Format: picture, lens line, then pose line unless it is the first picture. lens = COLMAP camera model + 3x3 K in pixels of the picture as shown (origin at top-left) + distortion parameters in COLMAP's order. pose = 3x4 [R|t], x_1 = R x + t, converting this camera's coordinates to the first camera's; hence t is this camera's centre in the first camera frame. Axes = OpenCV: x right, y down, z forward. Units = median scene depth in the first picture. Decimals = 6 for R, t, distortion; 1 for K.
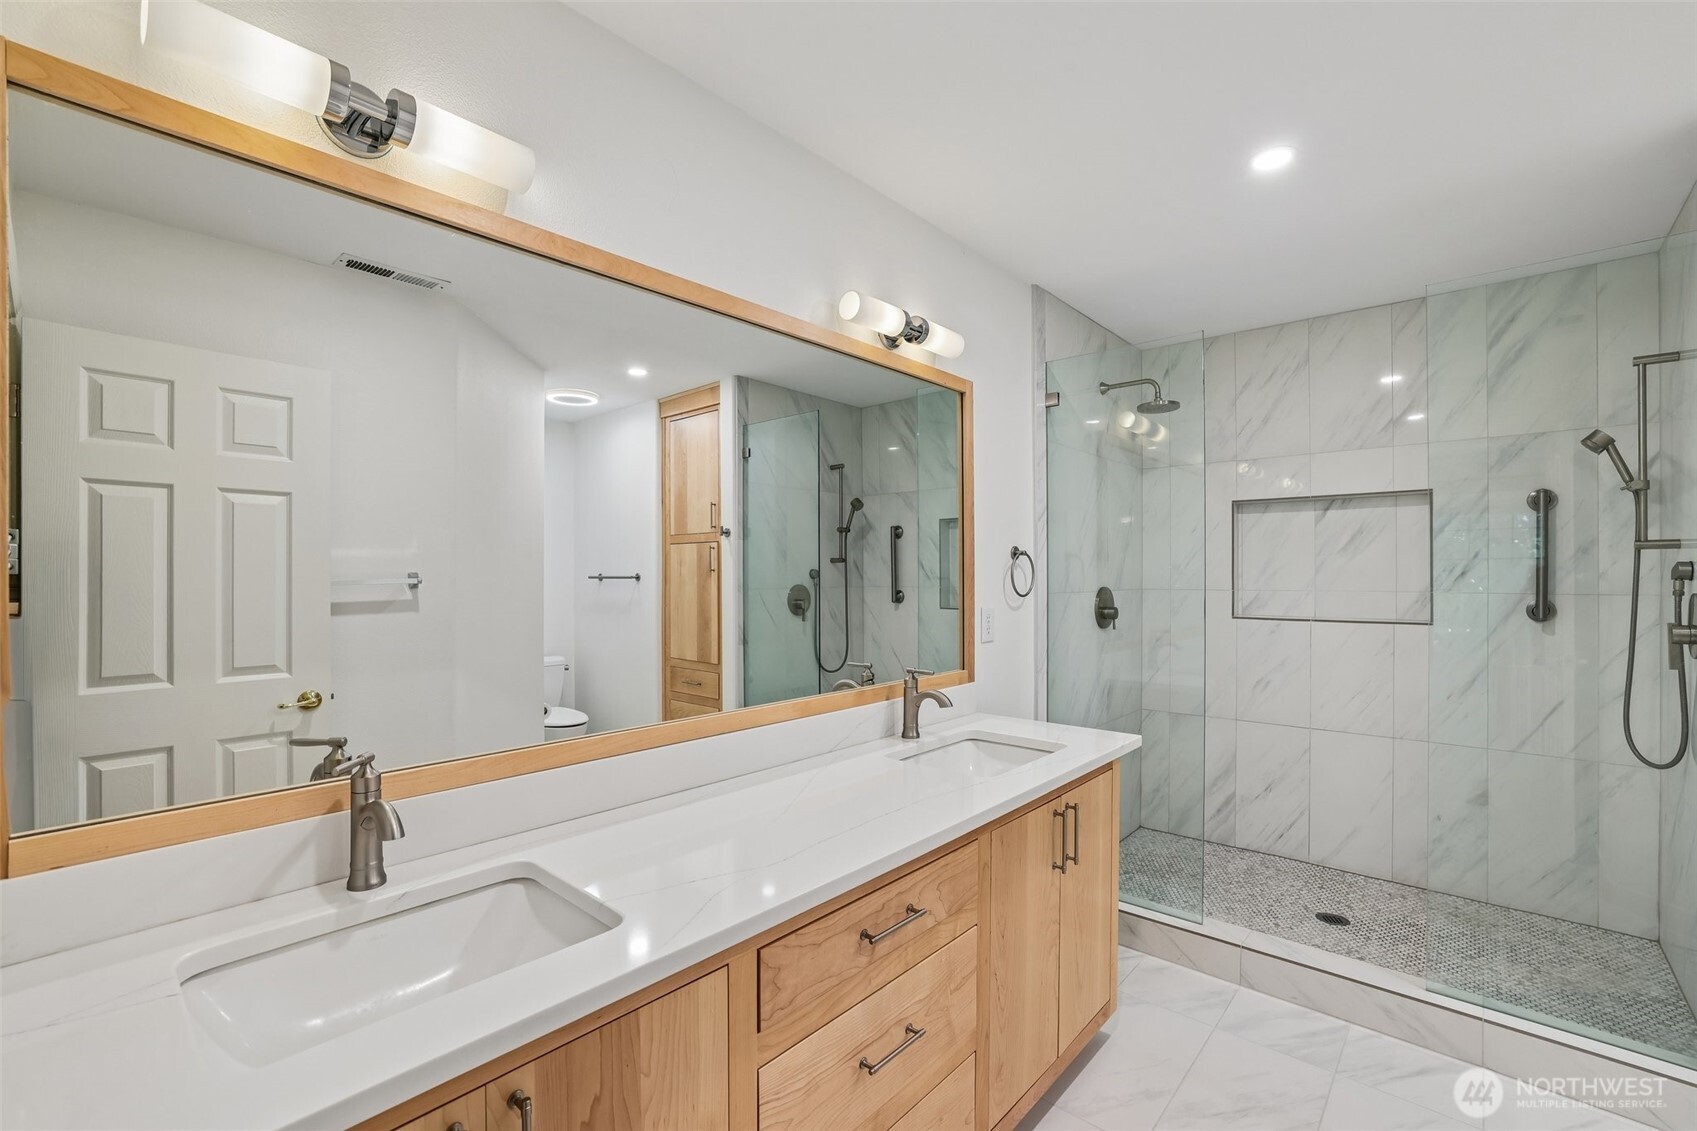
lens RADIAL K [[727.3, 0, 811.8], [0, 727.3, 571.1], [0, 0, 1]] dist [-0.031200, 0.008550]
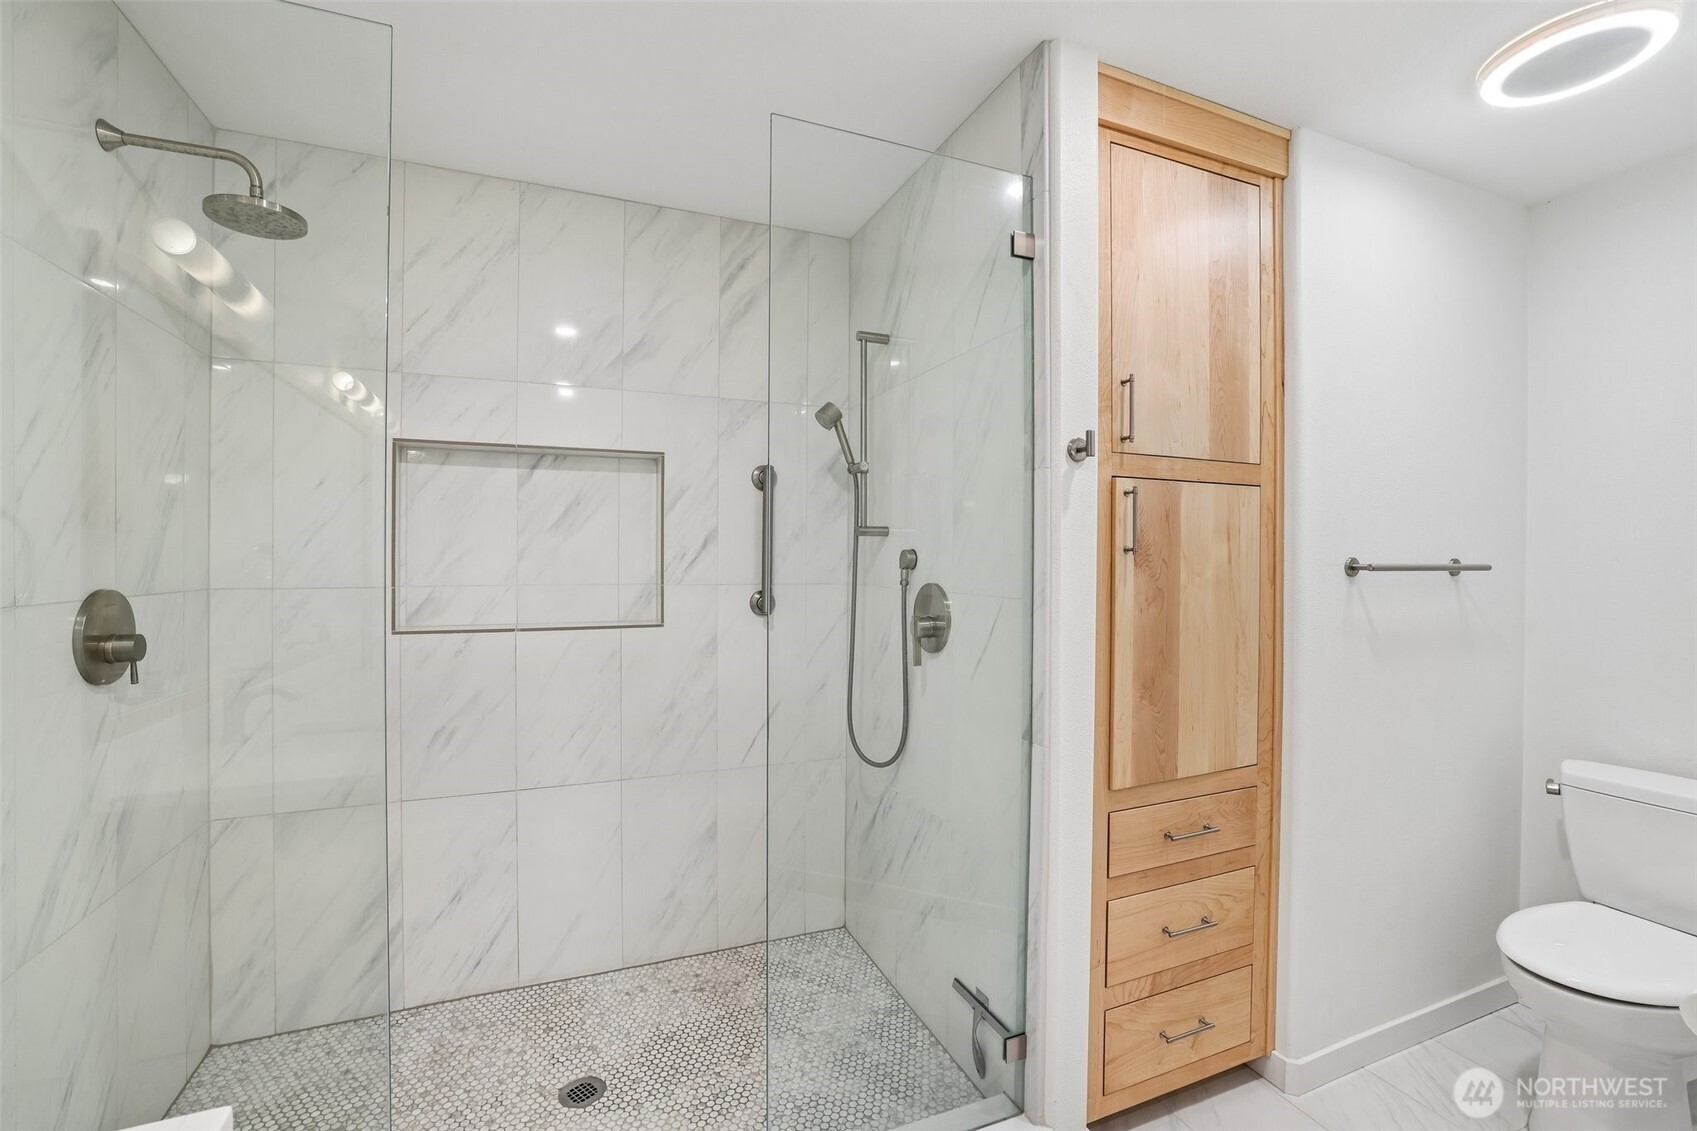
lens RADIAL K [[727.3, 0, 866.7], [0, 727.3, 568.1], [0, 0, 1]] dist [-0.031200, 0.008550]
pose [[0.379919, -0.005302, 0.925005, 0.198649], [-0.007880, 0.999929, 0.008968, 0.002471], [-0.924986, -0.010696, 0.379850, 0.448964]]
